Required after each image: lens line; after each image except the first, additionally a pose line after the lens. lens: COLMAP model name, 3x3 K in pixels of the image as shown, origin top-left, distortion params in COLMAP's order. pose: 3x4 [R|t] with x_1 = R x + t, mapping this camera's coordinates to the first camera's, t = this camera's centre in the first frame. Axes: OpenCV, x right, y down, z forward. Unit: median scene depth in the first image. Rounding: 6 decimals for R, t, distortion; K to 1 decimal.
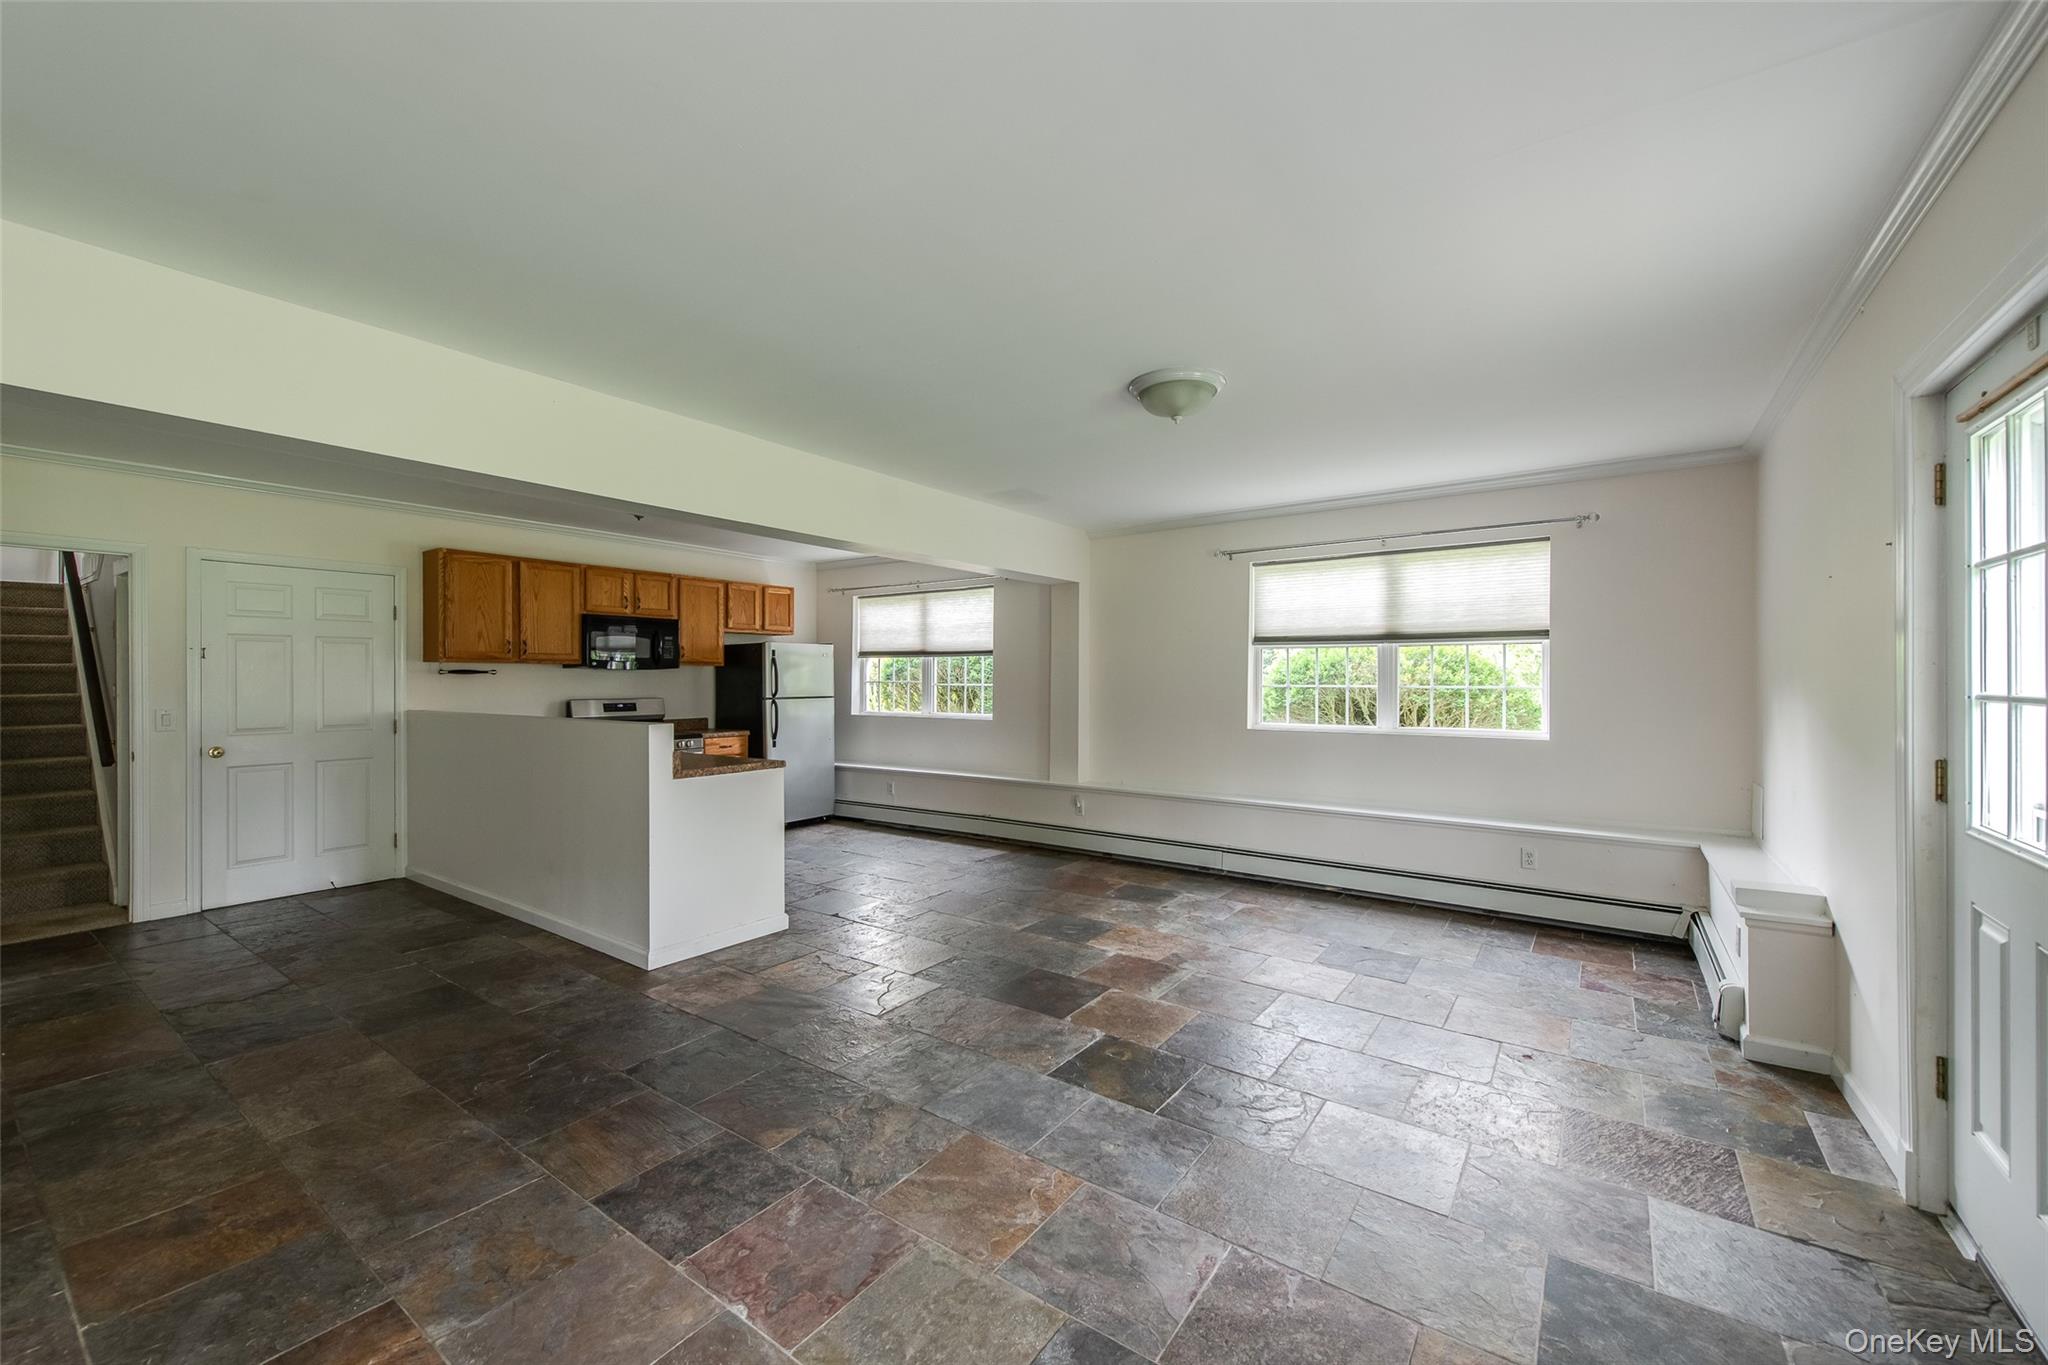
lens RADIAL K [[808.9, 0, 1024.0], [0, 808.9, 682.5], [0, 0, 1]] dist [0.017158, -0.006227]
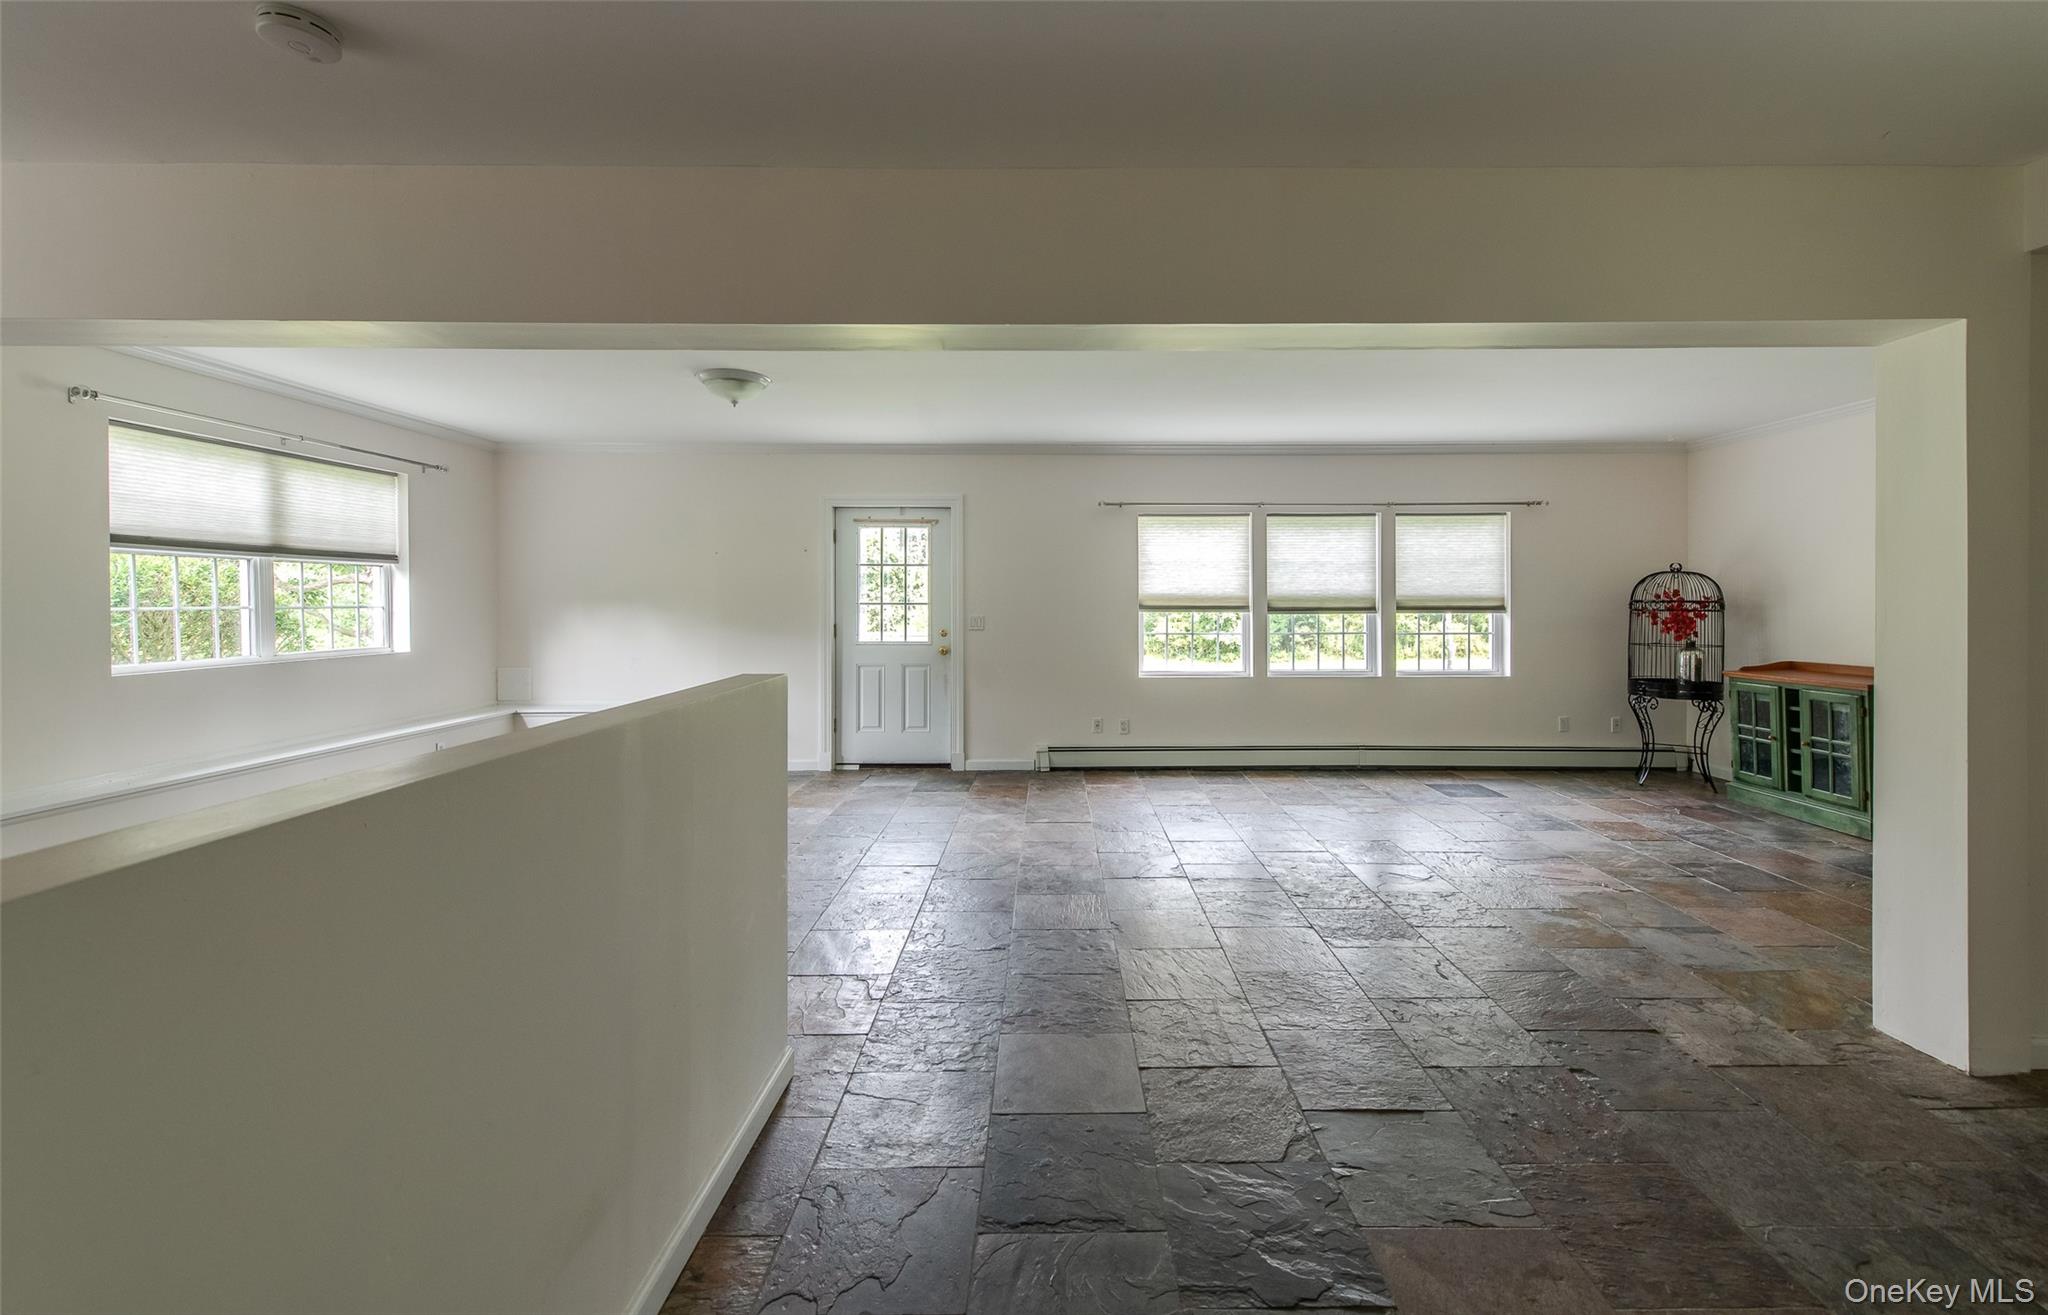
lens RADIAL K [[840.4, 0, 1053.8], [0, 840.4, 604.0], [0, 0, 1]] dist [0.000603, 0.000059]
pose [[-0.582806, -0.004026, 0.812601, -0.701493], [0.004397, 0.999957, 0.008108, -0.001298], [-0.812599, 0.008298, -0.582764, 0.773287]]
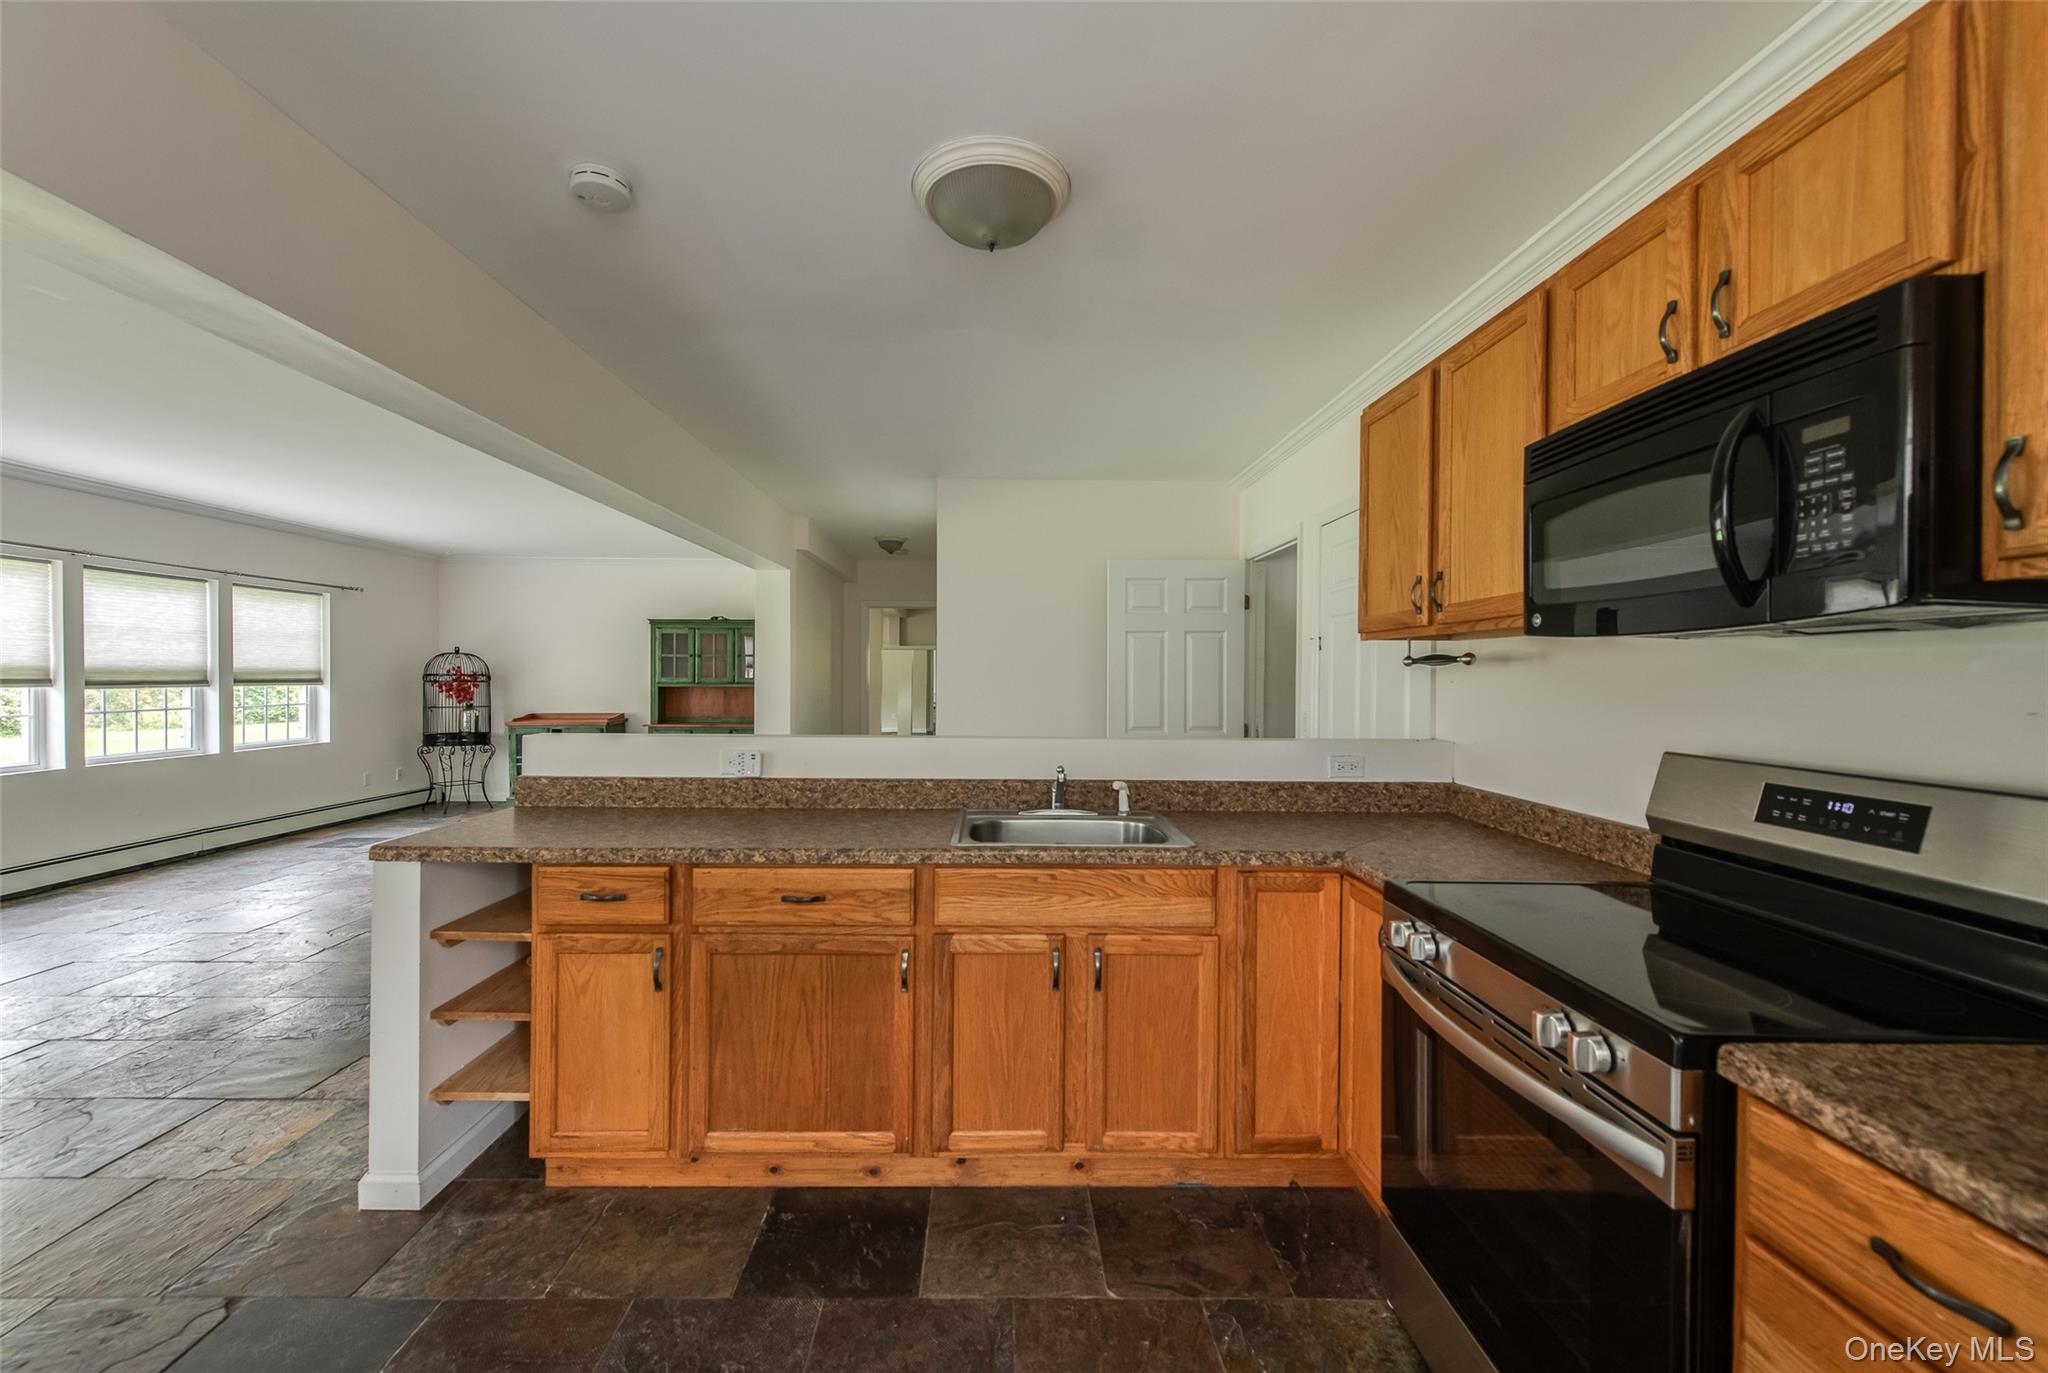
lens RADIAL K [[815.3, 0, 1003.2], [0, 815.3, 687.7], [0, 0, 1]] dist [0.013833, -0.004789]
pose [[-0.809303, 0.003831, -0.587379, -0.232215], [-0.008436, 0.999800, 0.018144, -0.003587], [0.587331, 0.019639, -0.809109, 1.191212]]
